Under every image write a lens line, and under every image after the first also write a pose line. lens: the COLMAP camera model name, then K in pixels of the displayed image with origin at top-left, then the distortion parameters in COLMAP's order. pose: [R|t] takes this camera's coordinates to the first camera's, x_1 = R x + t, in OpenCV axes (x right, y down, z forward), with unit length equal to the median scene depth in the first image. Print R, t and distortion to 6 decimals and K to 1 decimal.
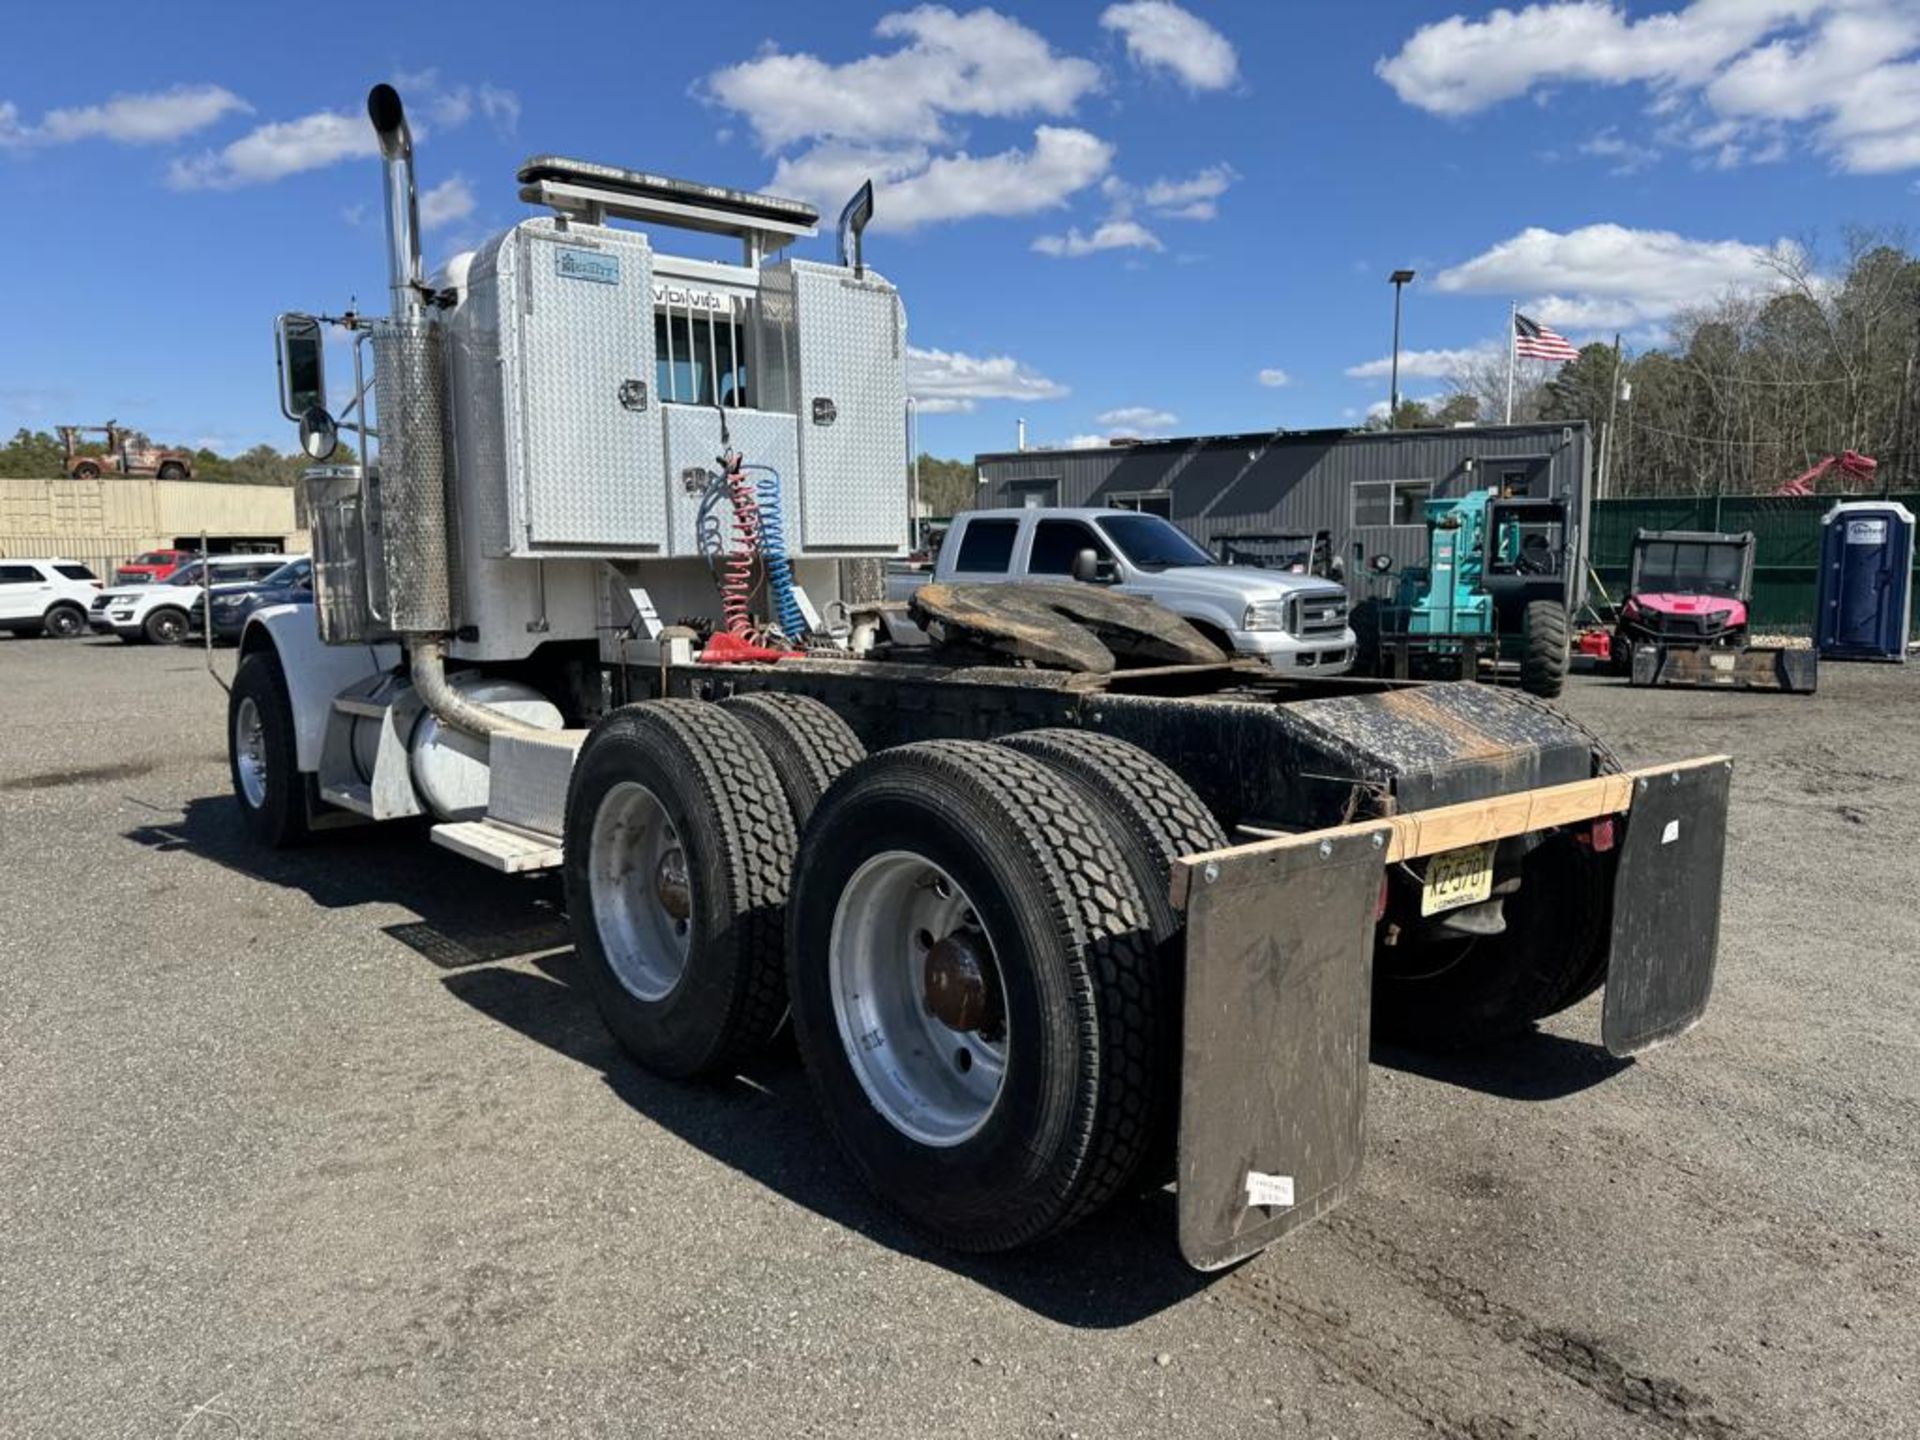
lens RADIAL K [[1345.2, 0, 961.6], [0, 1345.2, 708.4], [0, 0, 1]] dist [0.011764, -0.003153]
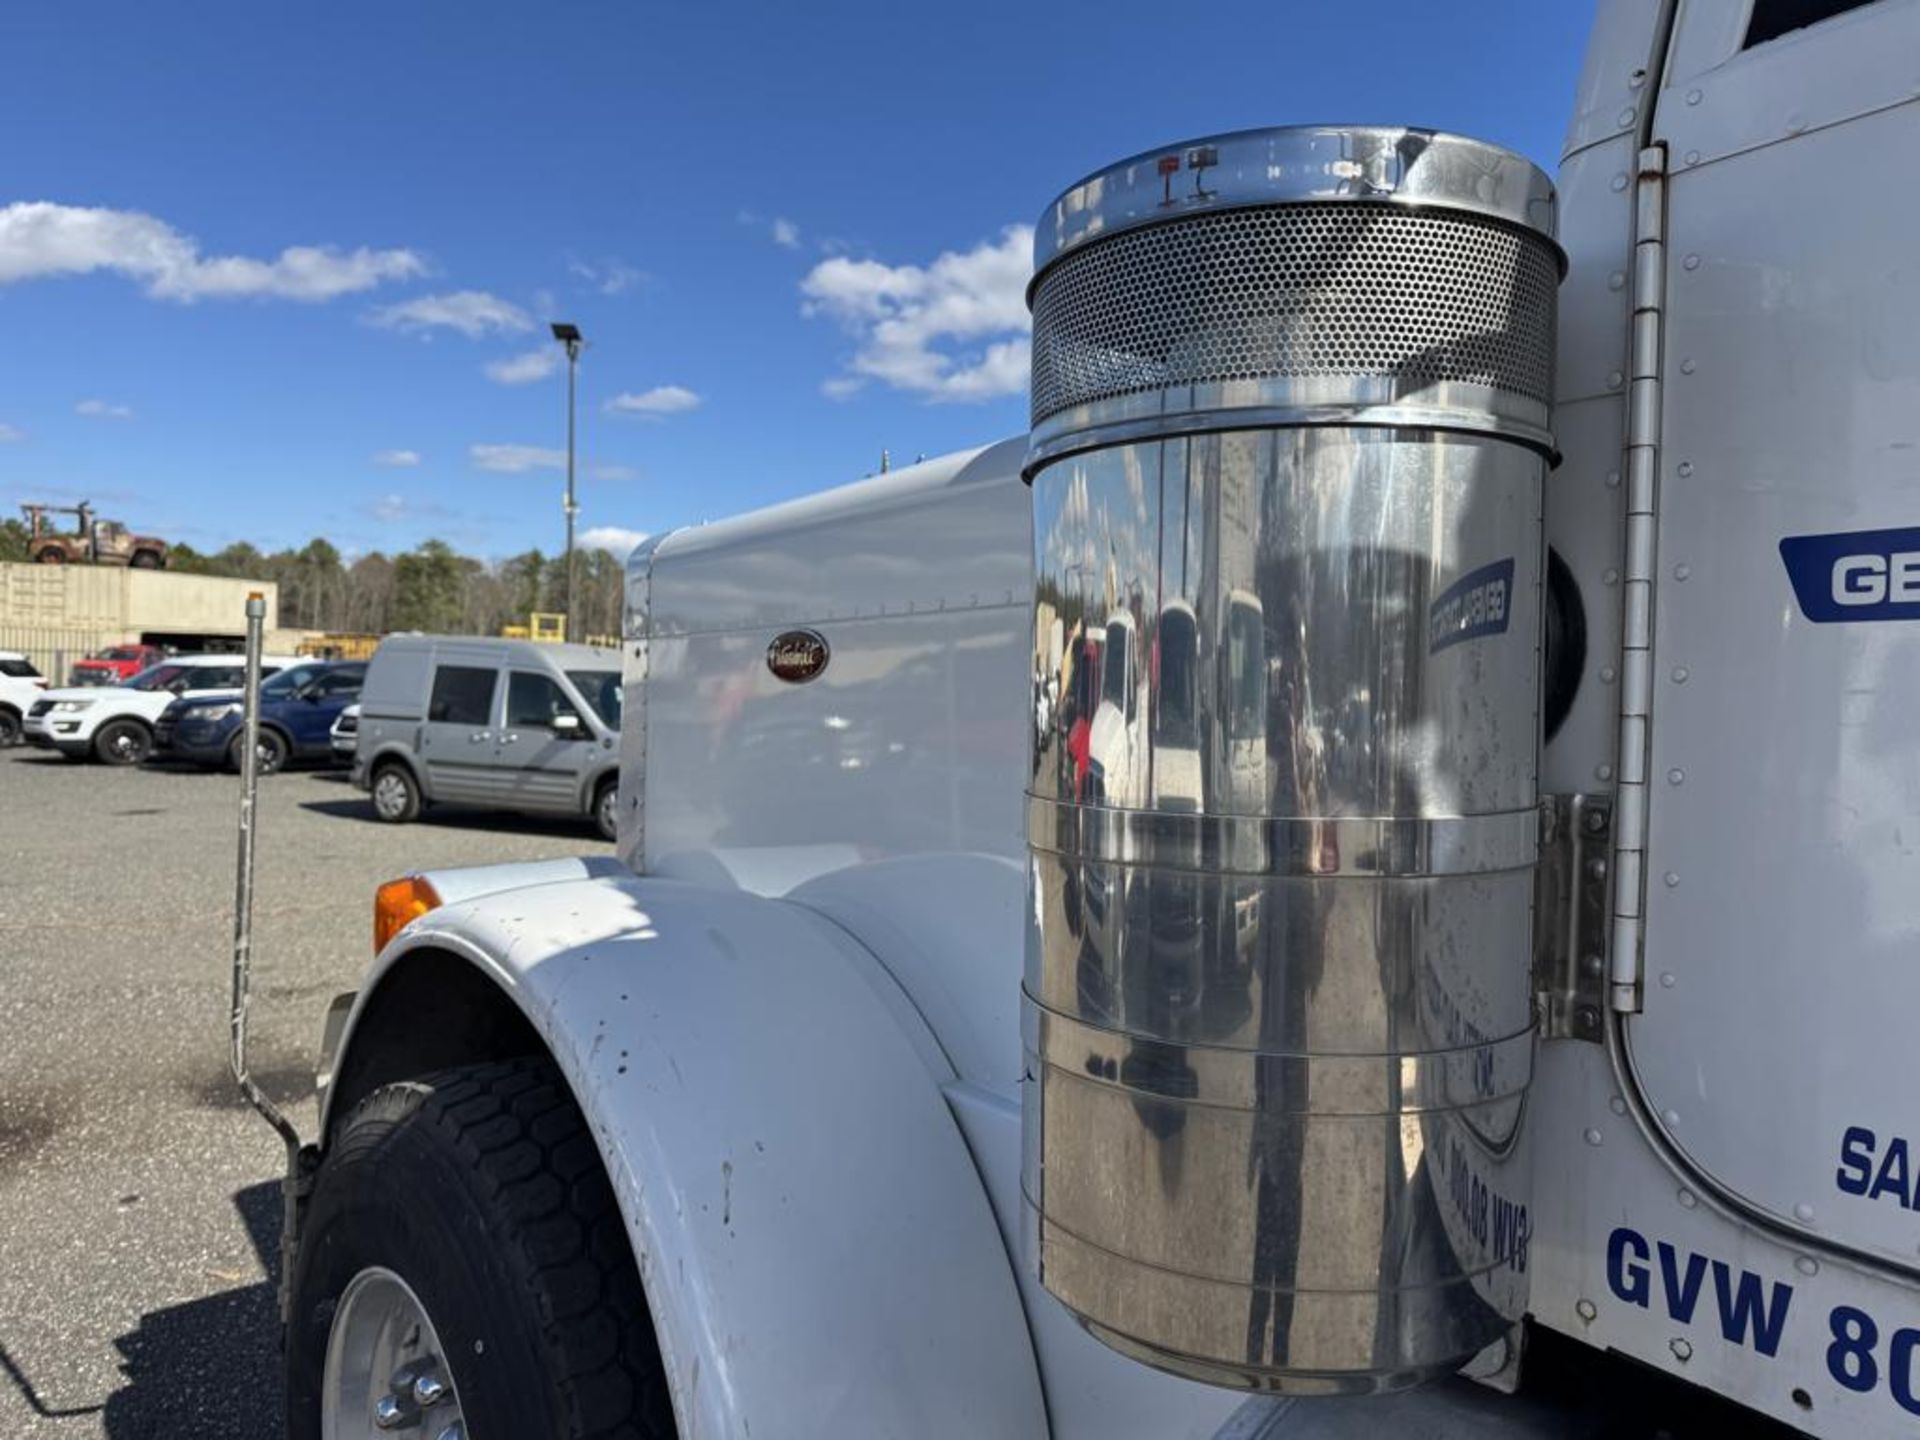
lens RADIAL K [[1374.1, 0, 956.5], [0, 1374.1, 719.4], [0, 0, 1]] dist [0.050755, -0.042143]
pose [[0.999147, 0.040689, 0.006992, -0.493614], [-0.039925, 0.995383, -0.087282, -0.100303], [-0.010511, 0.086929, 0.996159, 0.838236]]
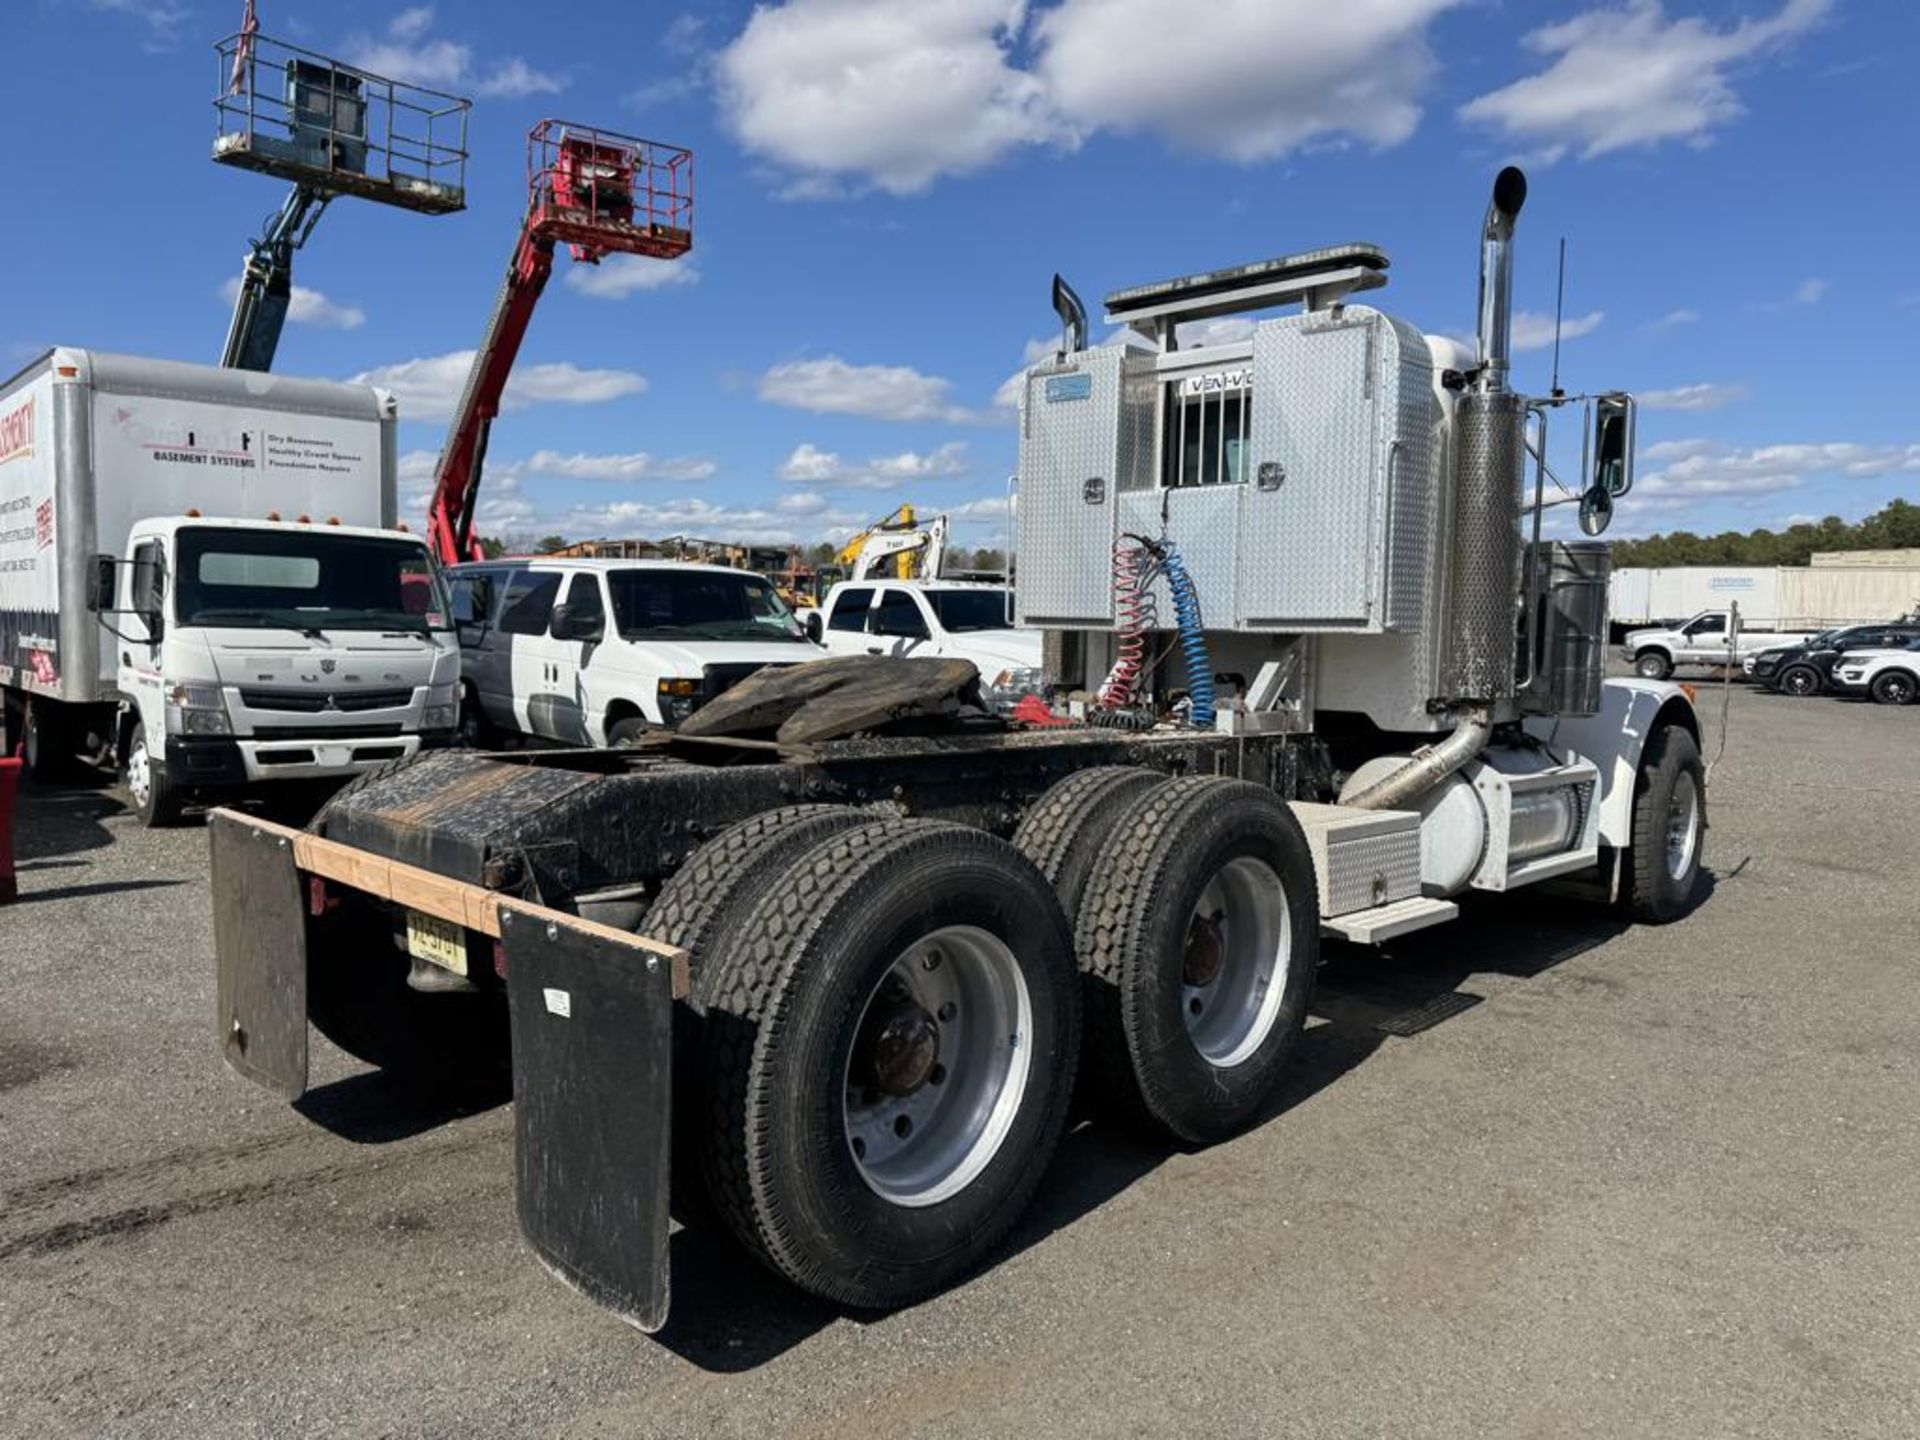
lens RADIAL K [[1339.5, 0, 962.7], [0, 1339.5, 725.7], [0, 0, 1]] dist [0.042637, -0.044042]
pose [[0.138065, 0.086017, -0.986681, 0.739762], [-0.118843, 0.990462, 0.069717, -0.082801], [0.983267, 0.107635, 0.146971, 0.621007]]
